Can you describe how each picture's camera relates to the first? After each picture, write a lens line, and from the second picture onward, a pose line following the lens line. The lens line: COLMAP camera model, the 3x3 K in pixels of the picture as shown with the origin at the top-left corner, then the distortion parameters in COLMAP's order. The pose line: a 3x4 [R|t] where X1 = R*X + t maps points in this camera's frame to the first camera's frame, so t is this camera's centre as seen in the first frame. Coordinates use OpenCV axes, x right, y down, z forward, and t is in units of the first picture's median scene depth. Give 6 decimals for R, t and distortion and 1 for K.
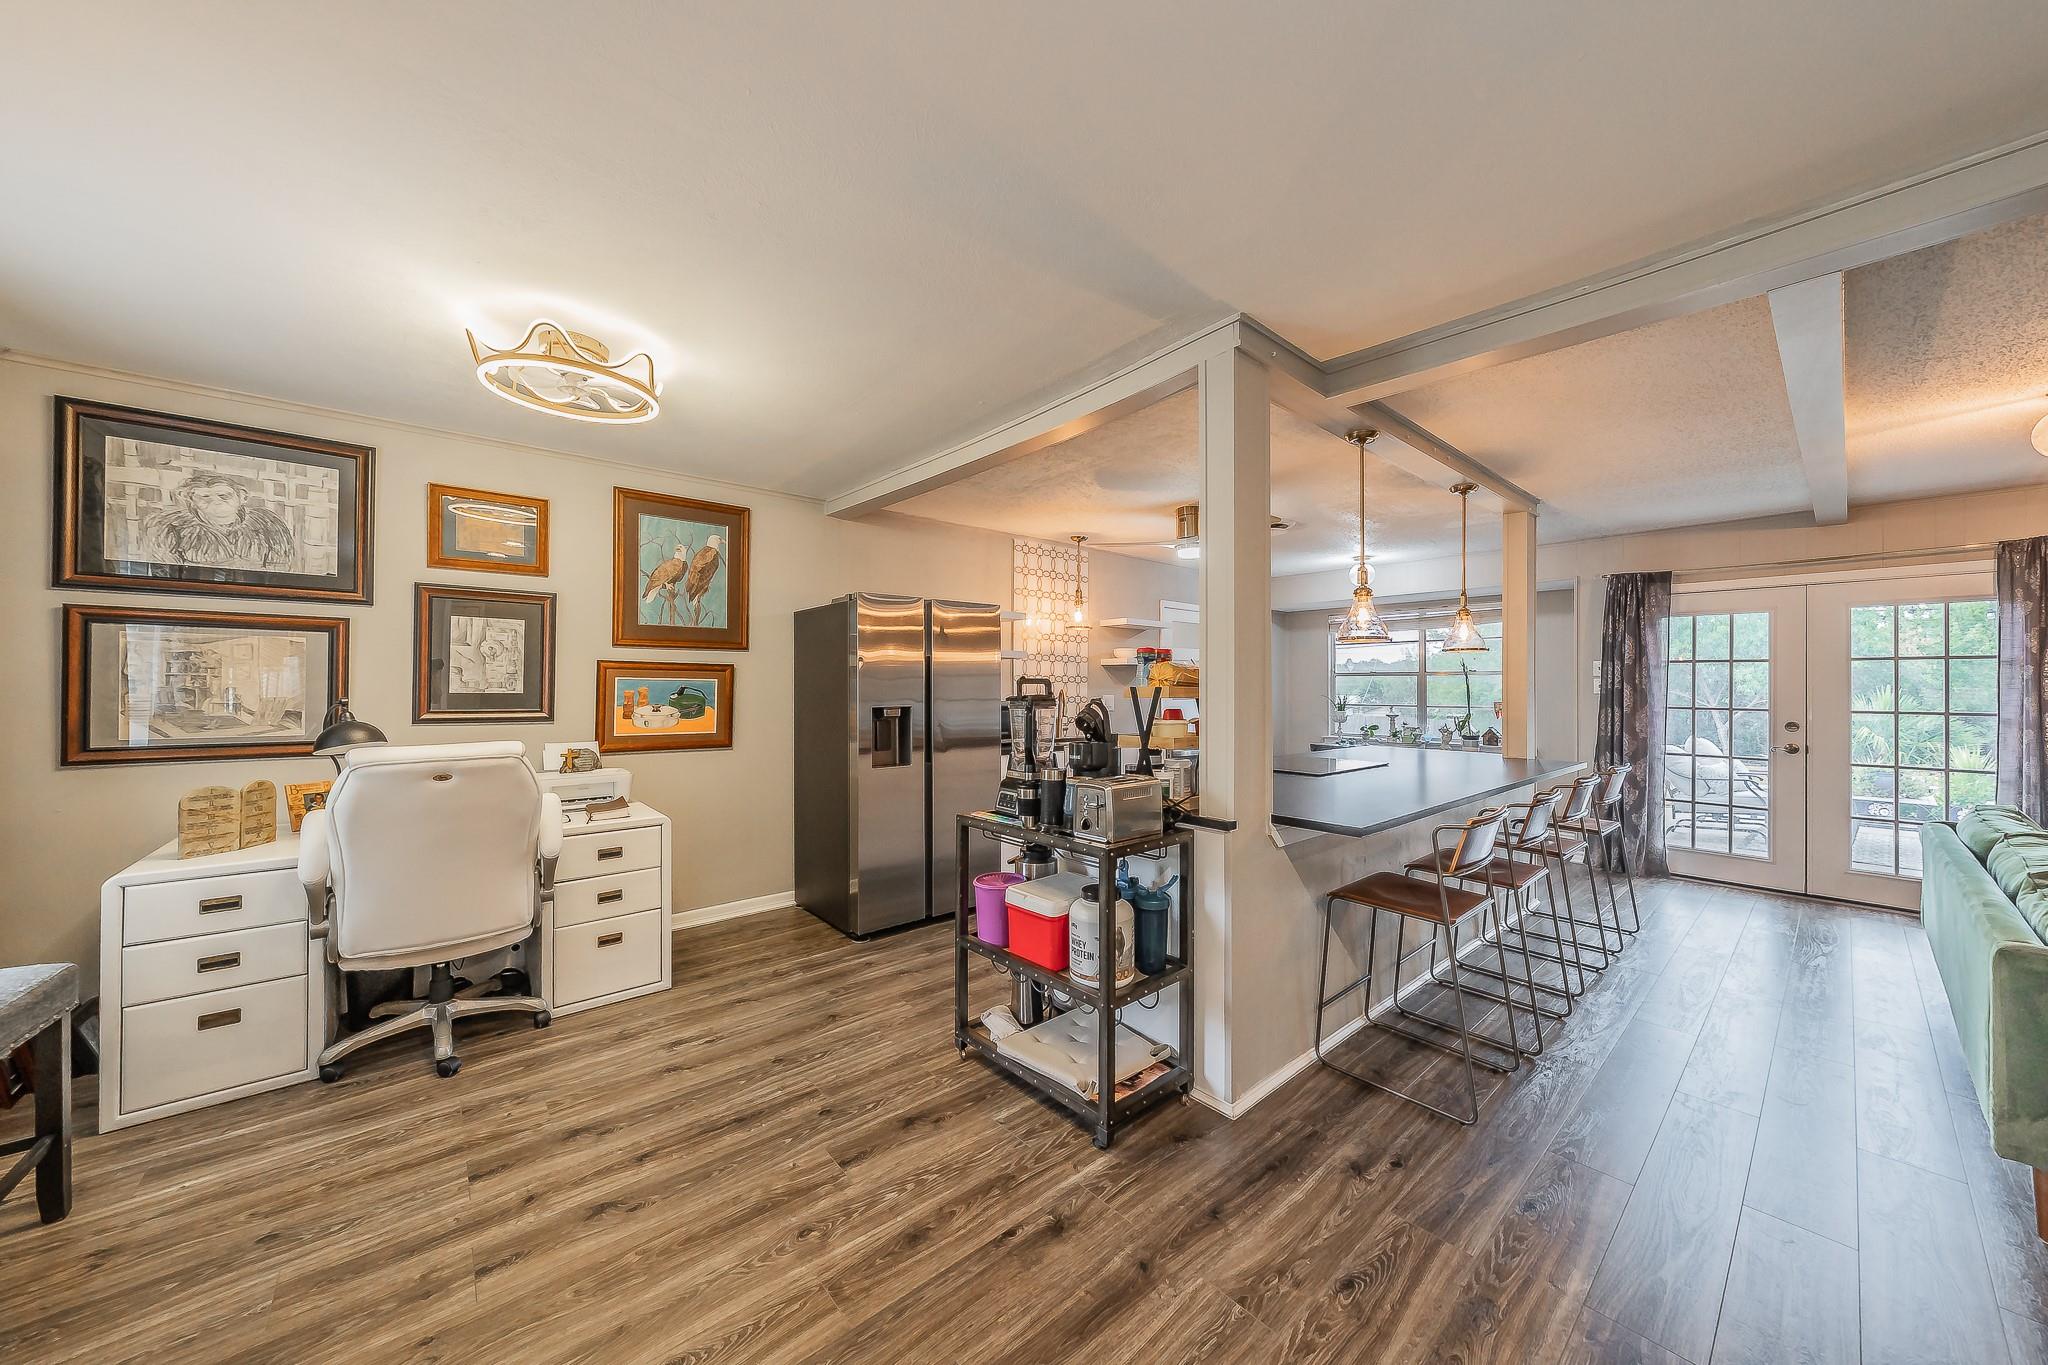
lens RADIAL K [[713.6, 0, 1020.2], [0, 713.6, 683.7], [0, 0, 1]] dist [-0.007362, -0.000169]
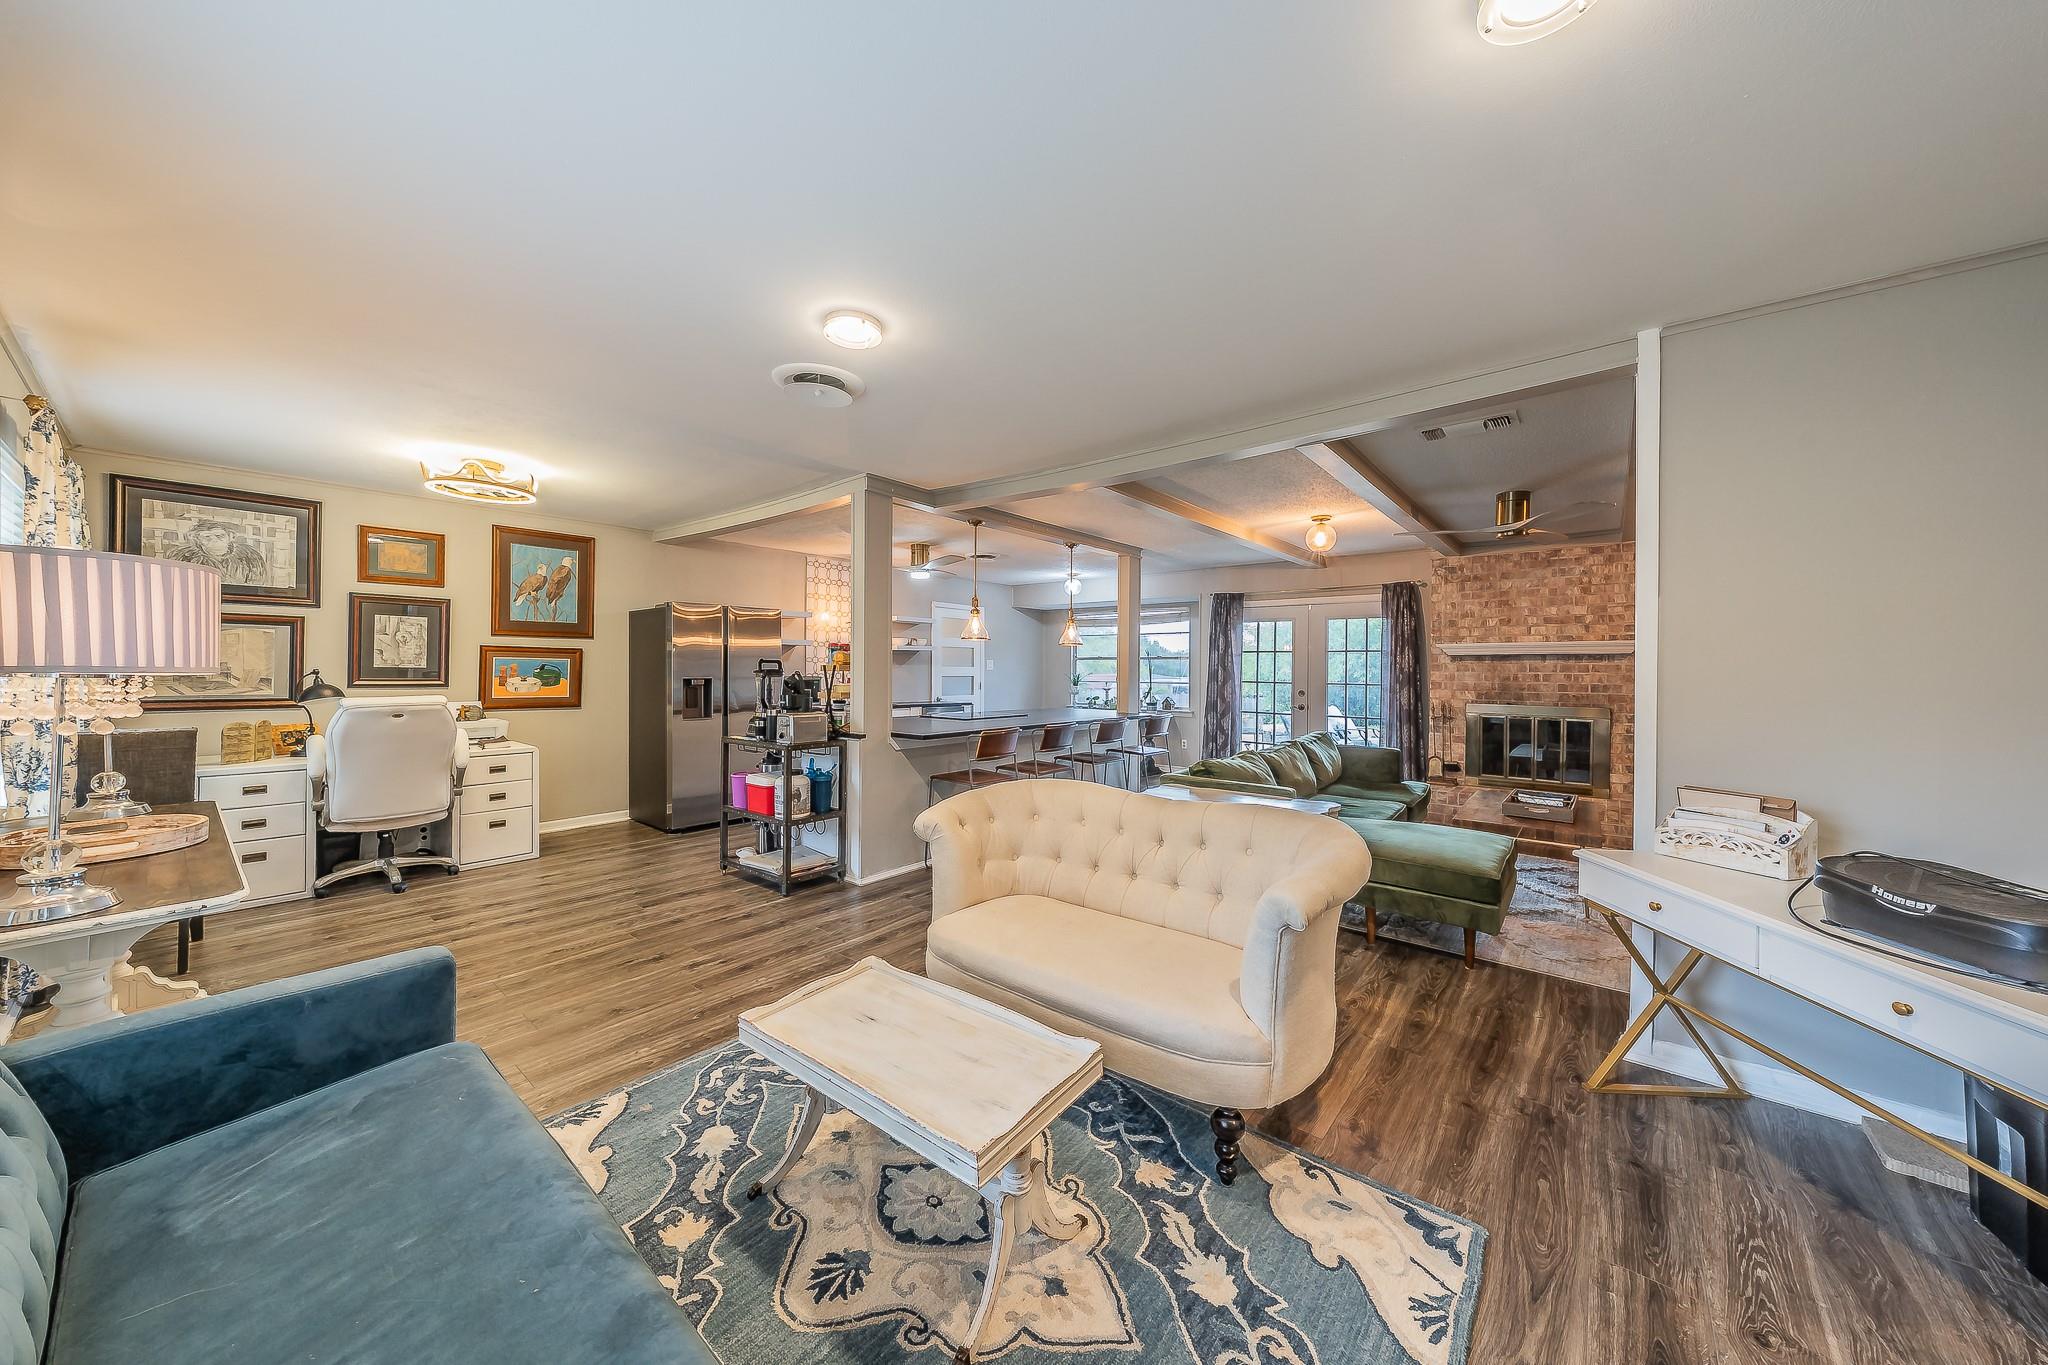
lens RADIAL K [[713.6, 0, 1019.1], [0, 713.6, 670.5], [0, 0, 1]] dist [-0.007362, -0.000169]
pose [[0.985352, 0.004528, 0.170474, 0.289328], [-0.005814, 0.999958, 0.007043, 0.002198], [-0.170435, -0.007930, 0.985337, -0.739485]]
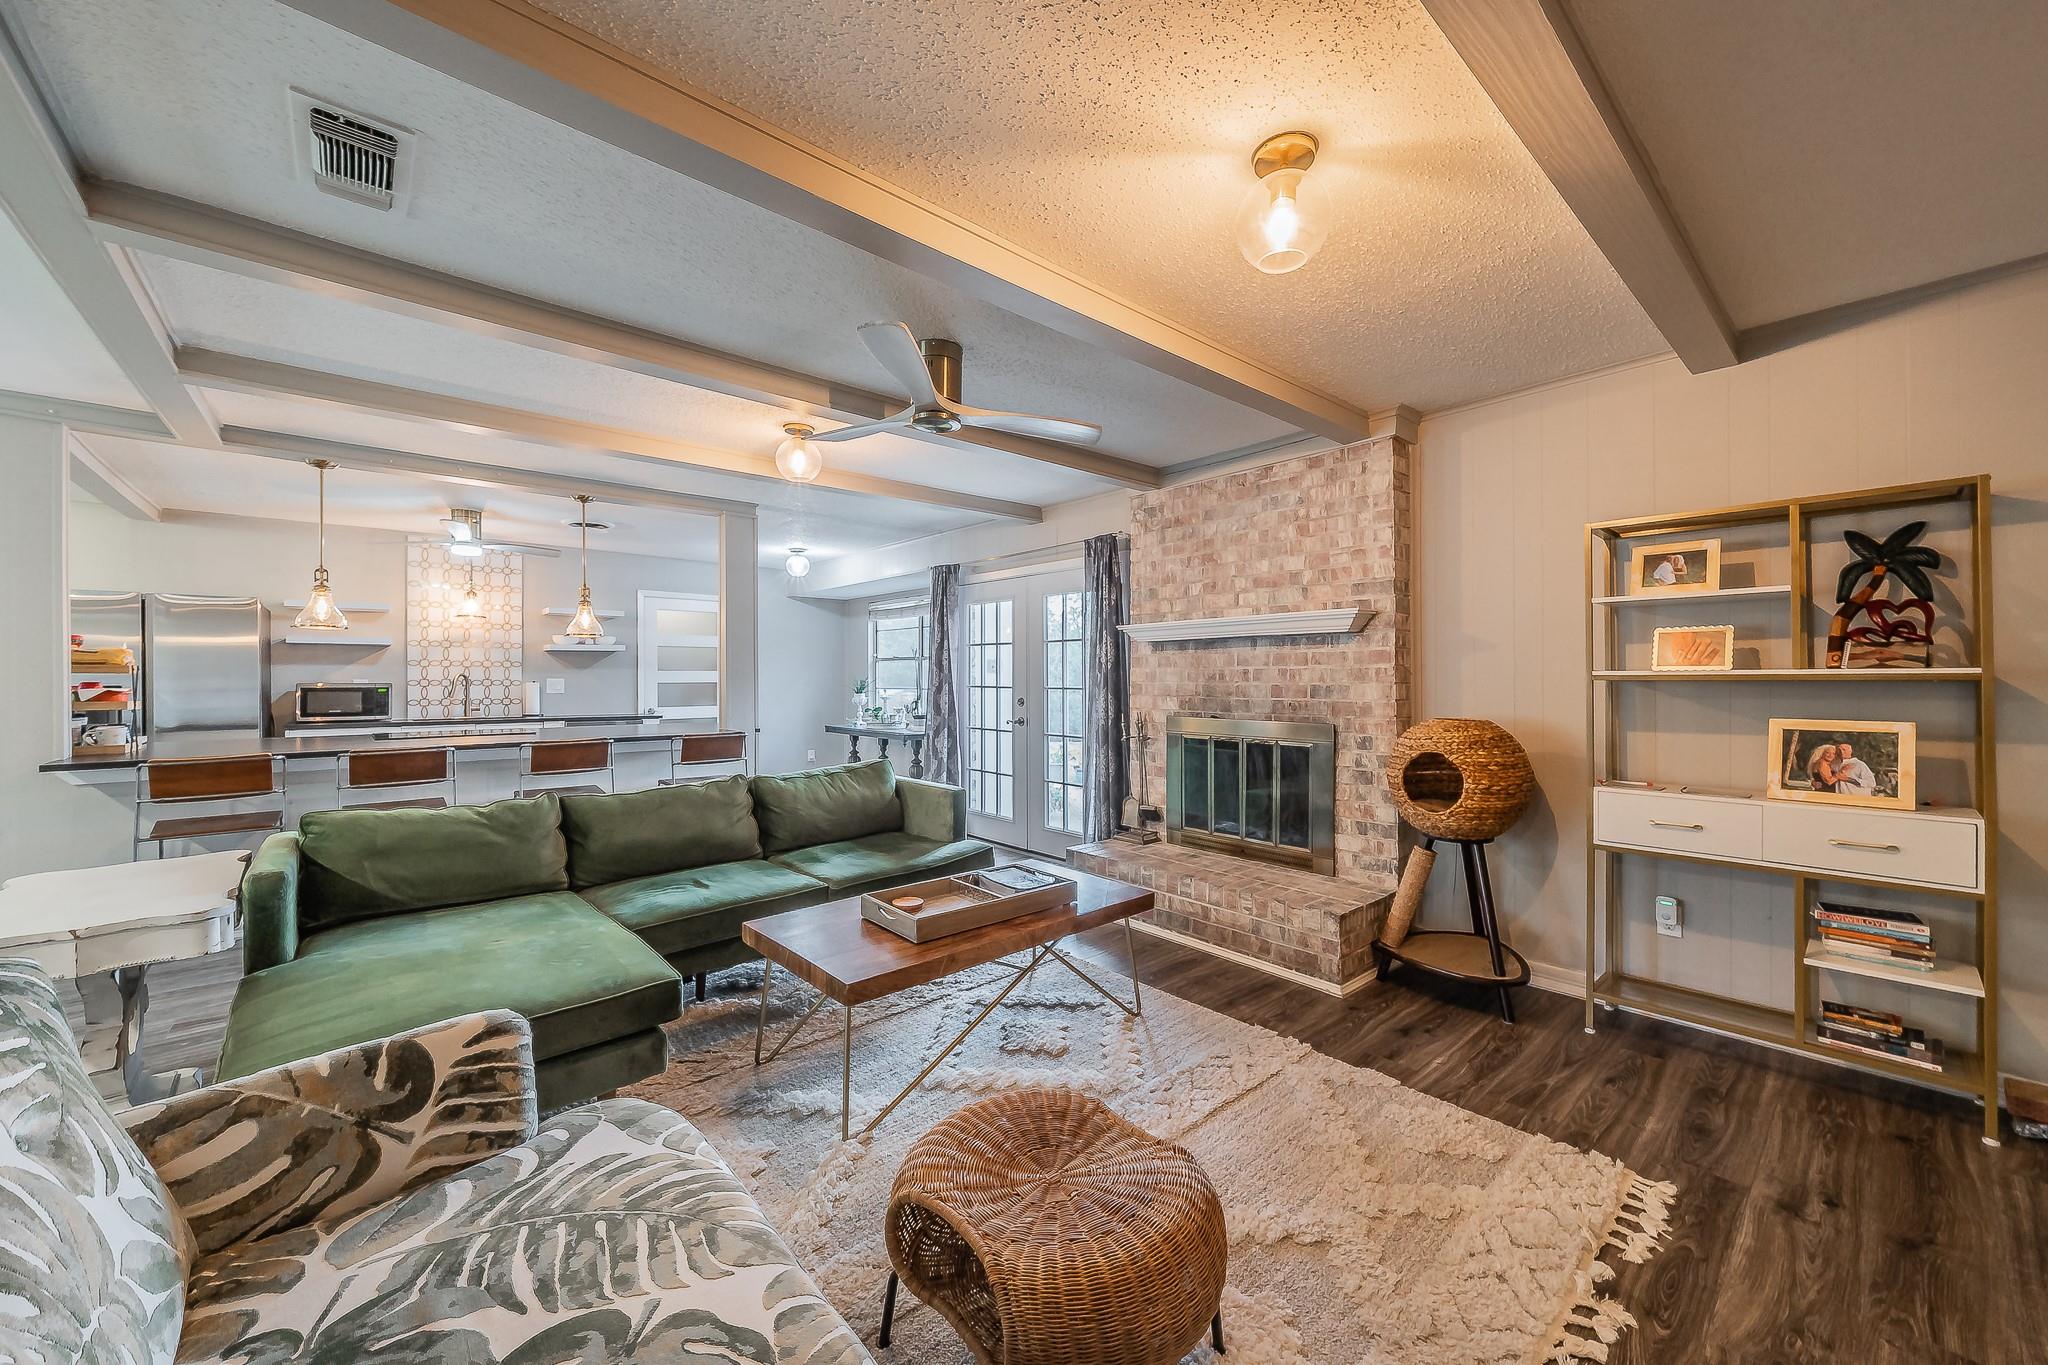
lens RADIAL K [[774.3, 0, 1022.2], [0, 774.3, 678.6], [0, 0, 1]] dist [0.002686, 0.000091]
pose [[0.999839, -0.006037, 0.016891, 1.656162], [0.005899, 0.999949, 0.008231, 0.021189], [-0.016940, -0.008130, 0.999823, -0.369207]]
